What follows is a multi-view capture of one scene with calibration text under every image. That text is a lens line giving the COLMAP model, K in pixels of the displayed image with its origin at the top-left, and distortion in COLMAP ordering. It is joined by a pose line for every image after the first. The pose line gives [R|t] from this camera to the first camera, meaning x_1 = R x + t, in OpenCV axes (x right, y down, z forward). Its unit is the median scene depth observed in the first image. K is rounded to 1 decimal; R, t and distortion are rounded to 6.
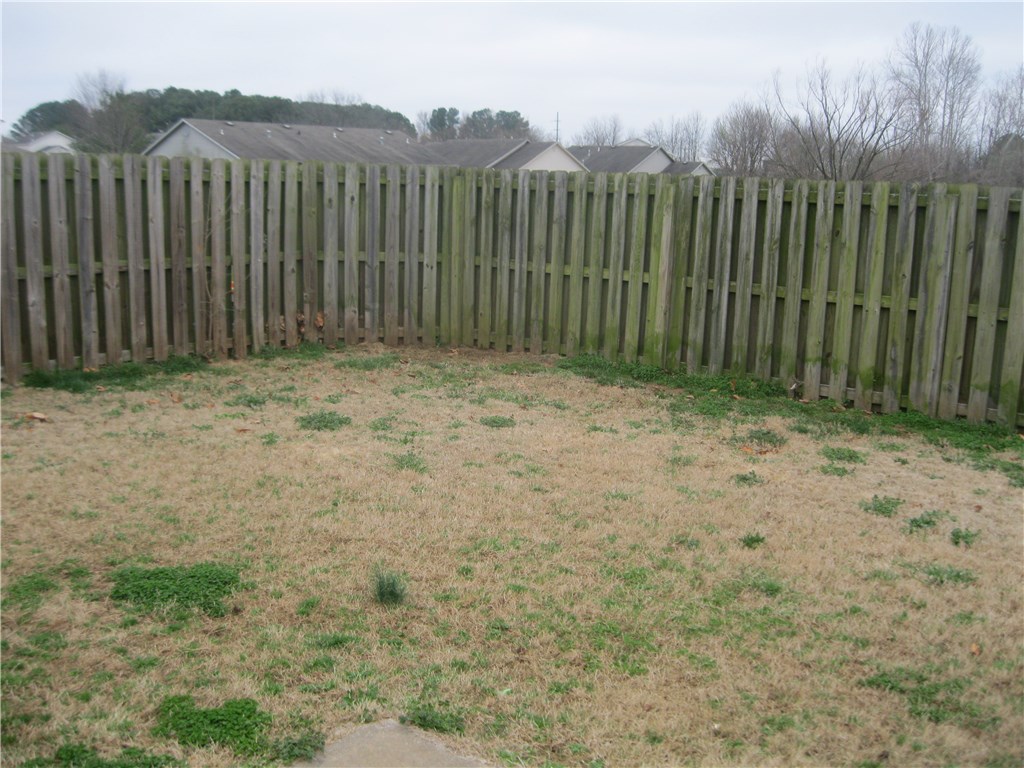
lens RADIAL K [[1033.4, 0, 511.3], [0, 1033.4, 382.5], [0, 0, 1]] dist [-0.110272, 0.000000]
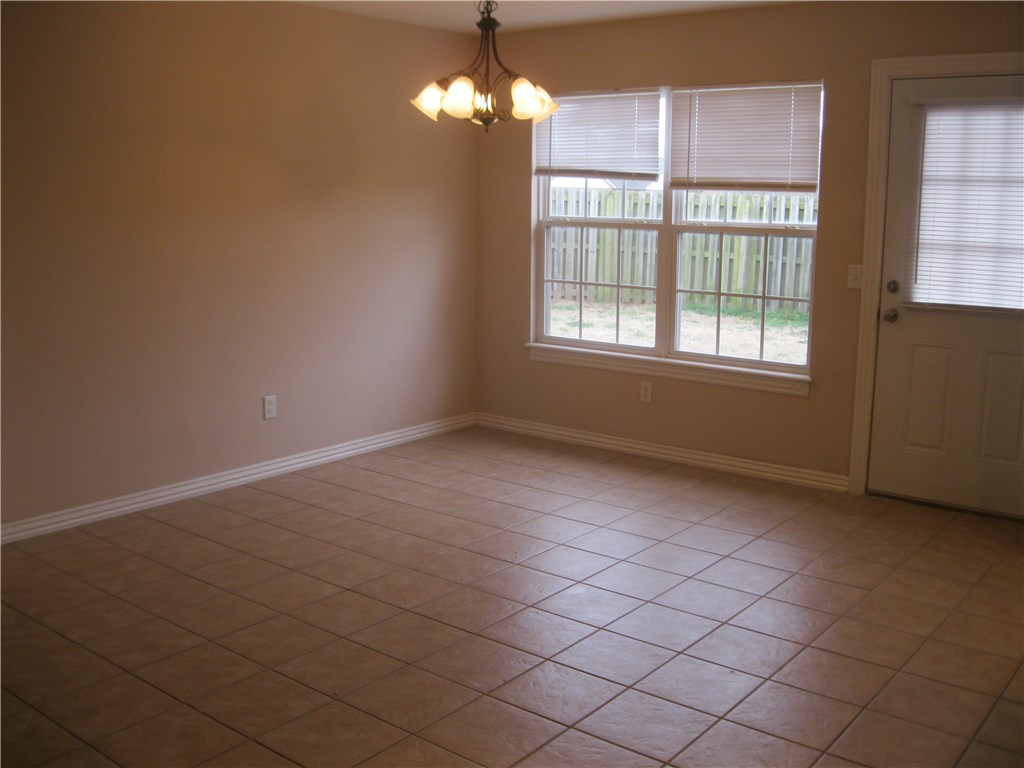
lens RADIAL K [[1033.4, 0, 515.1], [0, 1033.4, 382.6], [0, 0, 1]] dist [-0.110272, 0.000000]
pose [[0.999934, -0.008714, -0.007442, -0.206453], [0.008612, 0.999869, -0.013676, 0.121911], [0.007561, 0.013611, 0.999879, -0.656674]]
